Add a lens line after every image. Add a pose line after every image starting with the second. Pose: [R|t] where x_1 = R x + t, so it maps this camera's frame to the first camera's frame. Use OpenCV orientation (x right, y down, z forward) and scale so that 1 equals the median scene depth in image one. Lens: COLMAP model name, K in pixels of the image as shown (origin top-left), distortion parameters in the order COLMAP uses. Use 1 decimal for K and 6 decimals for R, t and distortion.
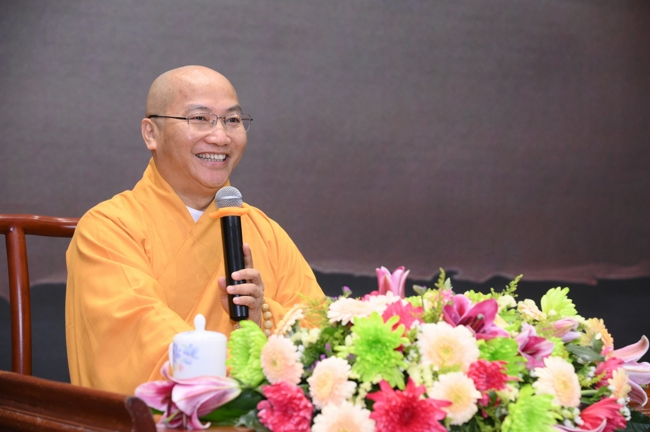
lens RADIAL K [[1741.9, 0, 326.2], [0, 1741.9, 216.6], [0, 0, 1]] dist [0.306686, 0.000000]
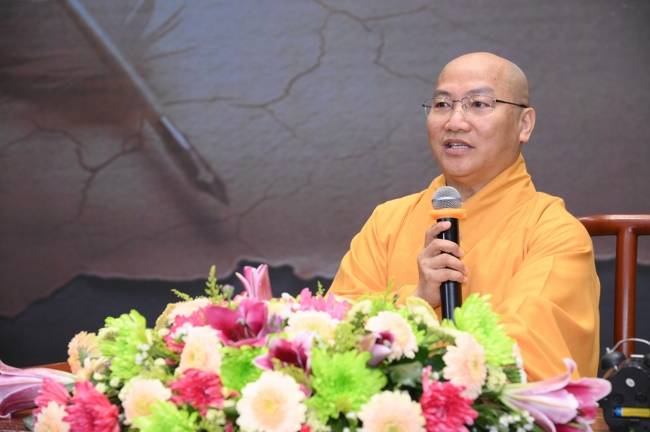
lens RADIAL K [[1701.2, 0, 326.4], [0, 1701.2, 218.9], [0, 0, 1]] dist [-0.061451, 0.000000]
pose [[0.554969, -0.013976, -0.831754, 0.697130], [0.009247, 0.999901, -0.010631, 0.013767], [0.831820, -0.001791, 0.555043, 0.488262]]
